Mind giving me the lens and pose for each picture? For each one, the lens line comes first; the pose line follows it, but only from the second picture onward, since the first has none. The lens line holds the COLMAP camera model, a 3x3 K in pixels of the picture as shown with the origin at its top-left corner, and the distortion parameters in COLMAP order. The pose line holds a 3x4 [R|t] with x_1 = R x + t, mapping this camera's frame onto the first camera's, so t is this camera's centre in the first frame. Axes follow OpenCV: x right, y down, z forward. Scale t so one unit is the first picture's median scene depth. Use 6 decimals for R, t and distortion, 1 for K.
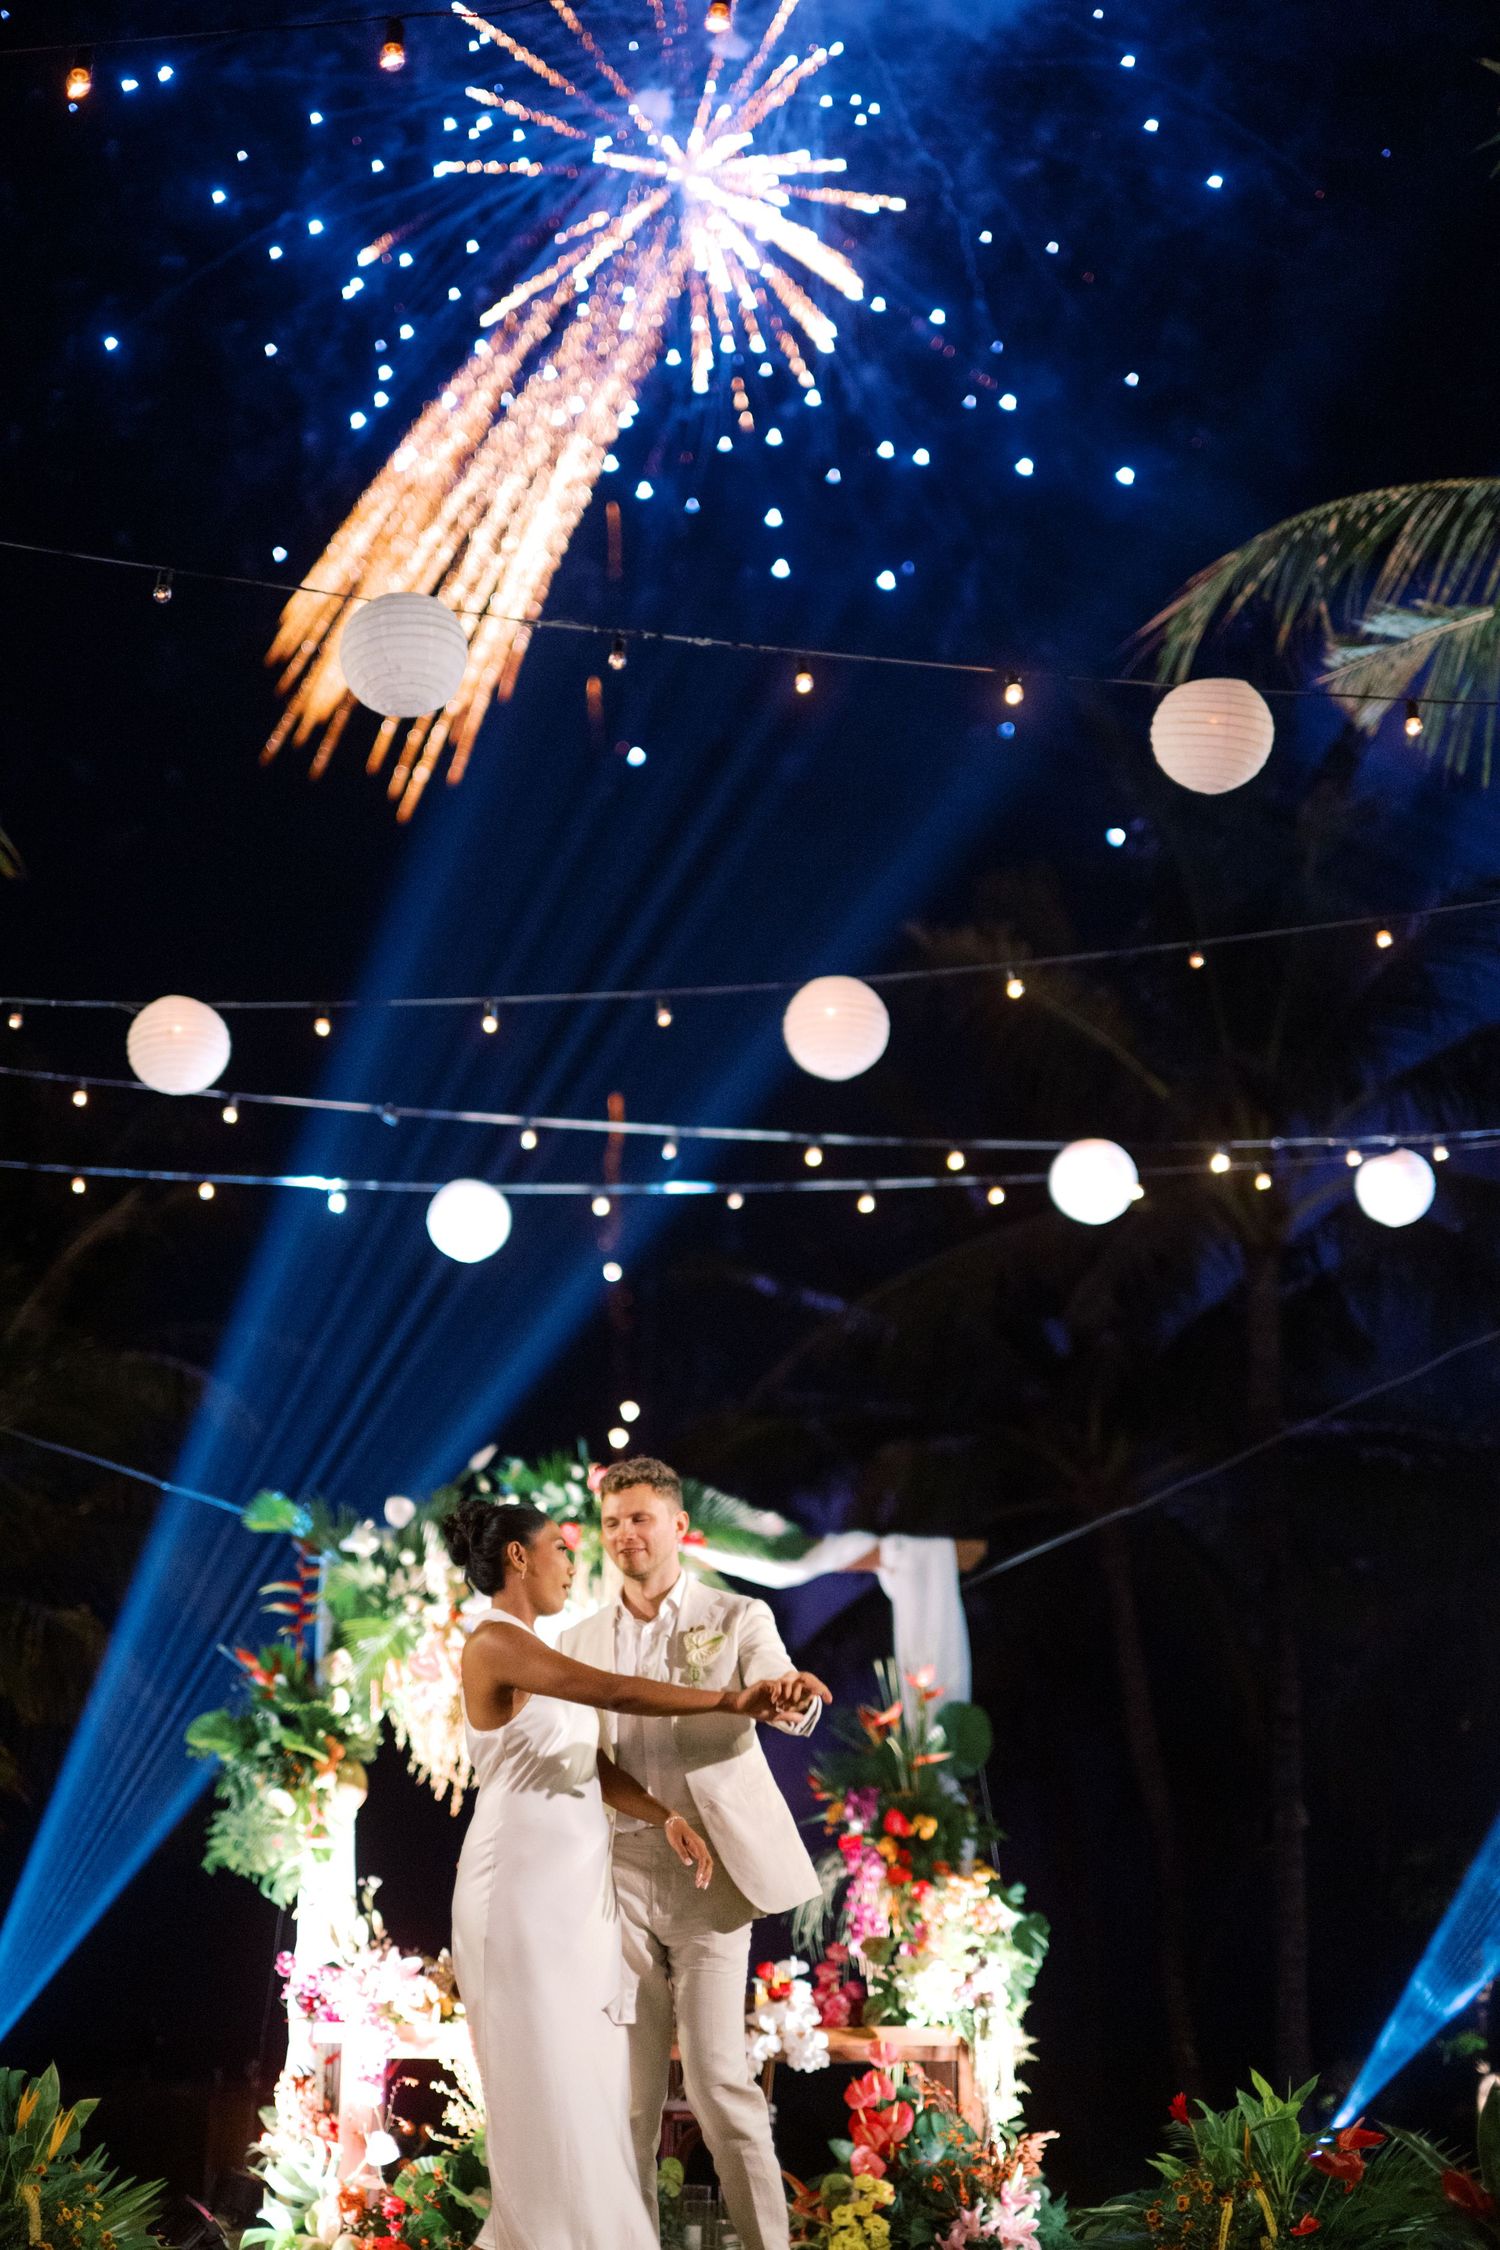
lens RADIAL K [[3073.8, 0, 750.0], [0, 3073.8, 1125.0], [0, 0, 1]] dist [-0.019733, 0.049756]
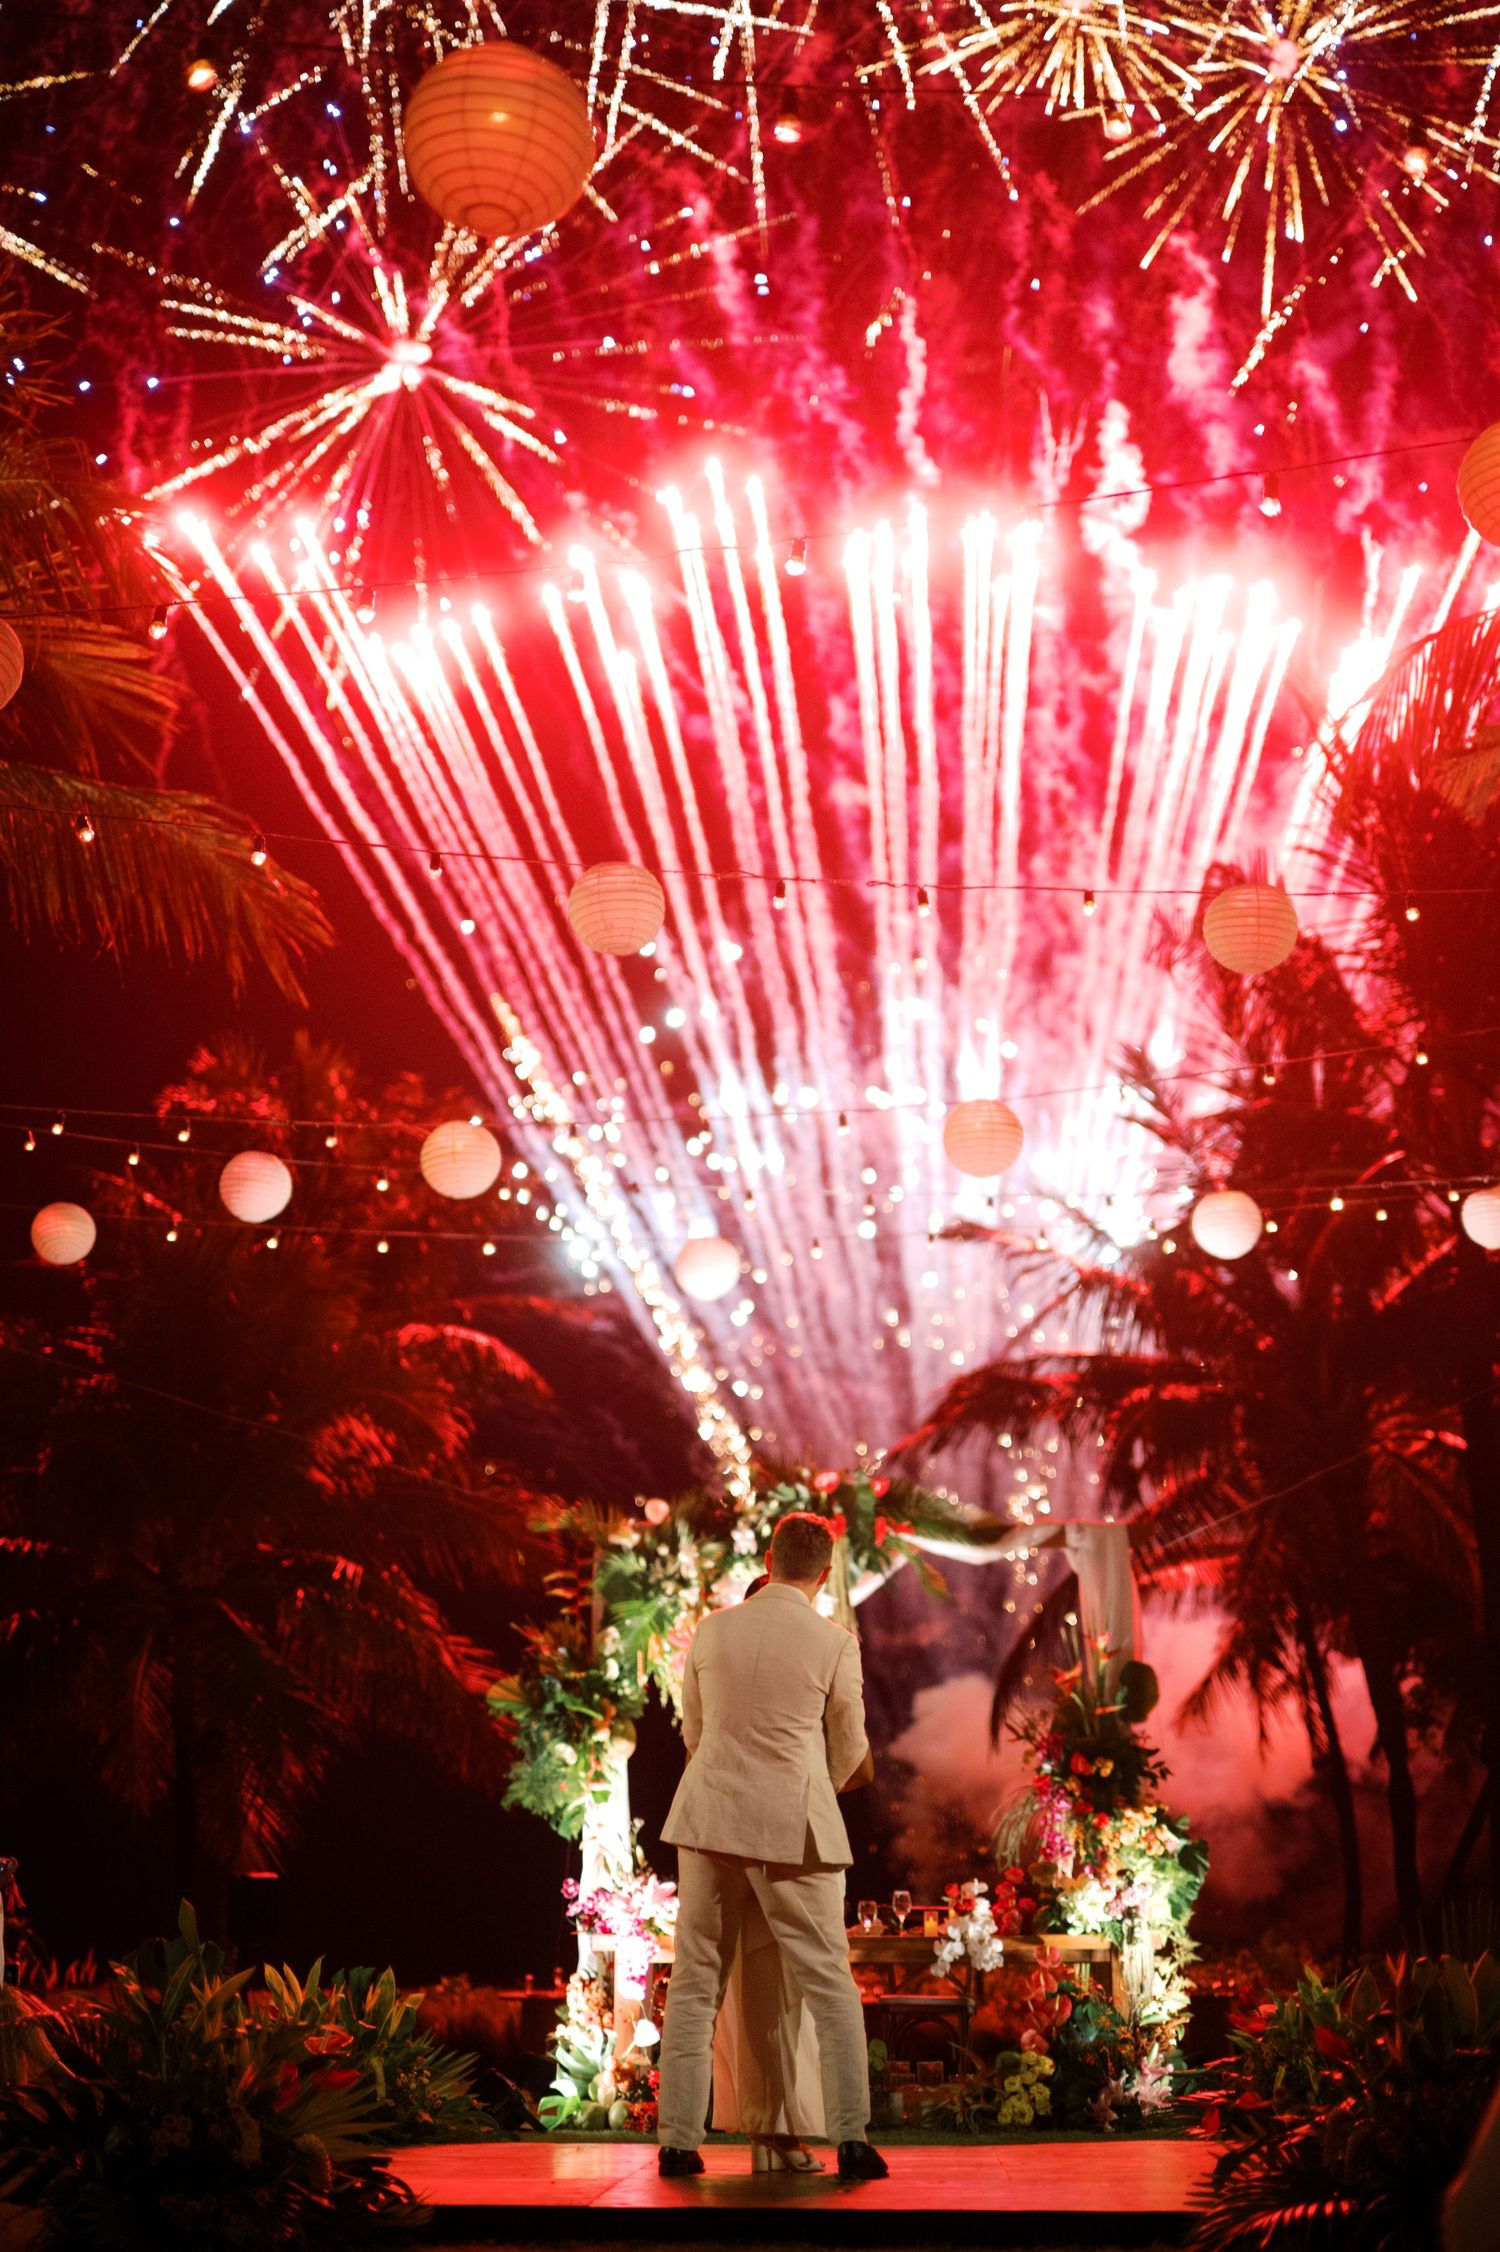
lens RADIAL K [[3099.9, 0, 814.9], [0, 3099.9, 1126.0], [0, 0, 1]] dist [-0.010259, -0.016969]
pose [[0.996907, -0.026757, -0.073896, 0.041839], [0.028966, 0.999160, 0.028989, -0.058701], [0.073059, -0.031040, 0.996844, -0.200062]]
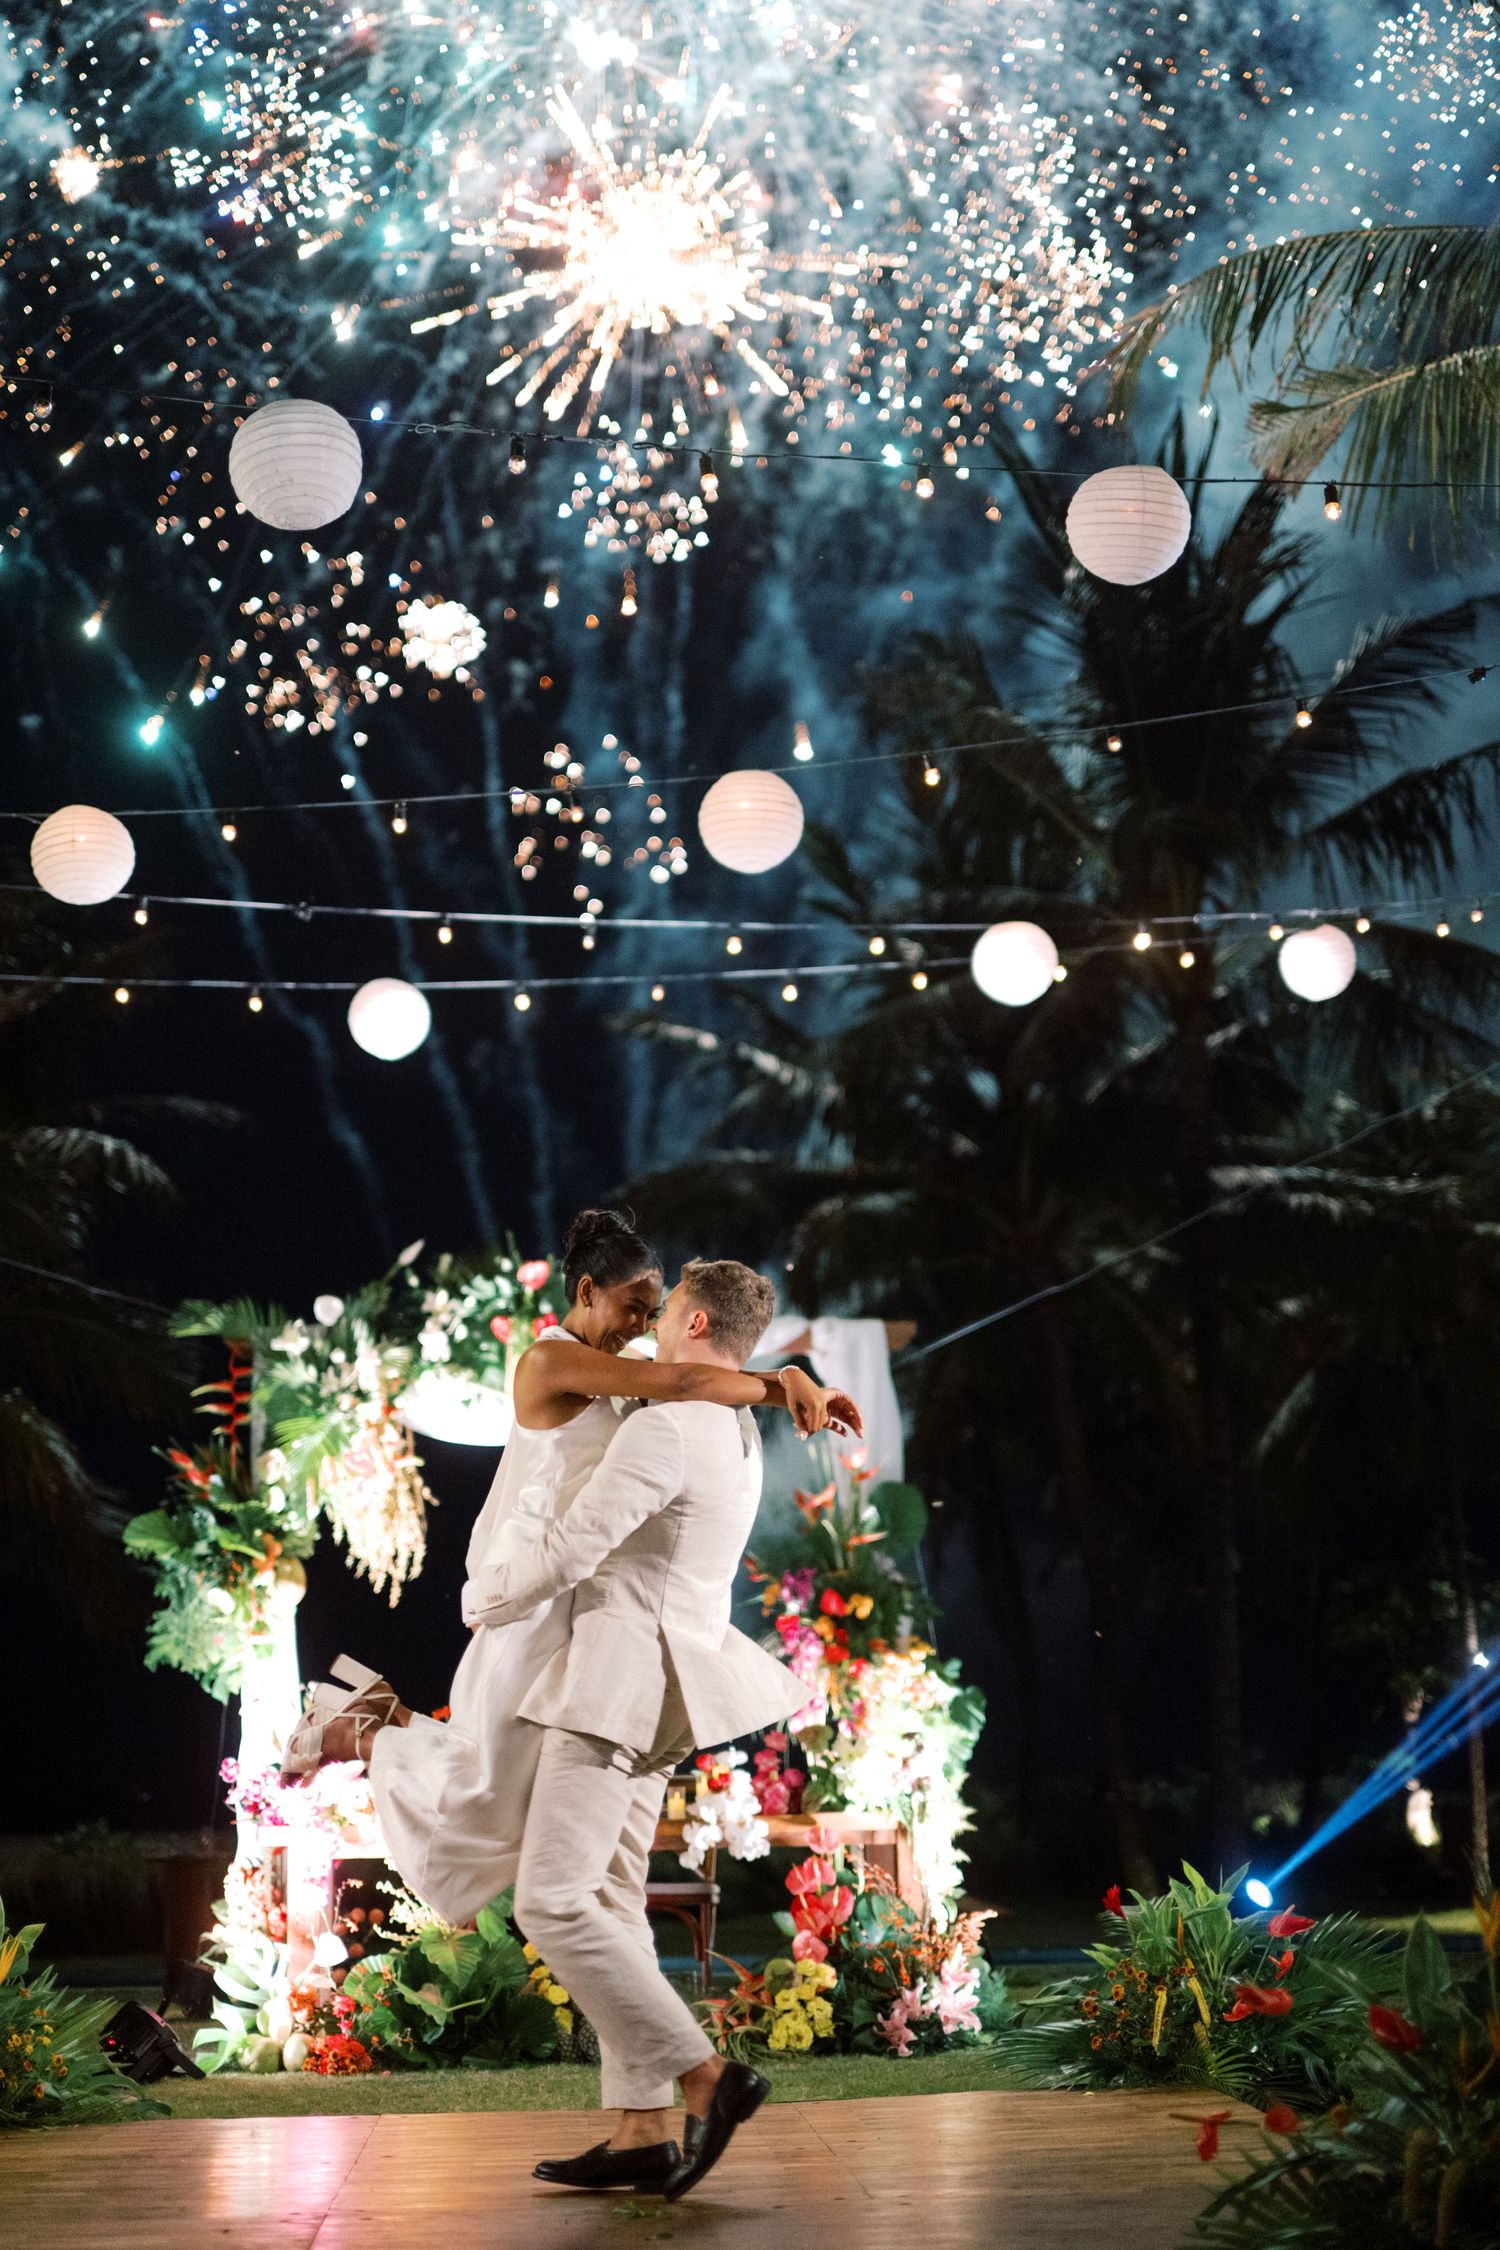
lens RADIAL K [[3072.7, 0, 750.0], [0, 3072.7, 1125.0], [0, 0, 1]] dist [-0.029278, 0.125126]
pose [[0.999460, -0.024836, 0.021506, 0.002778], [0.022938, 0.996169, 0.084389, -0.015550], [-0.023520, -0.083850, 0.996201, 0.008157]]
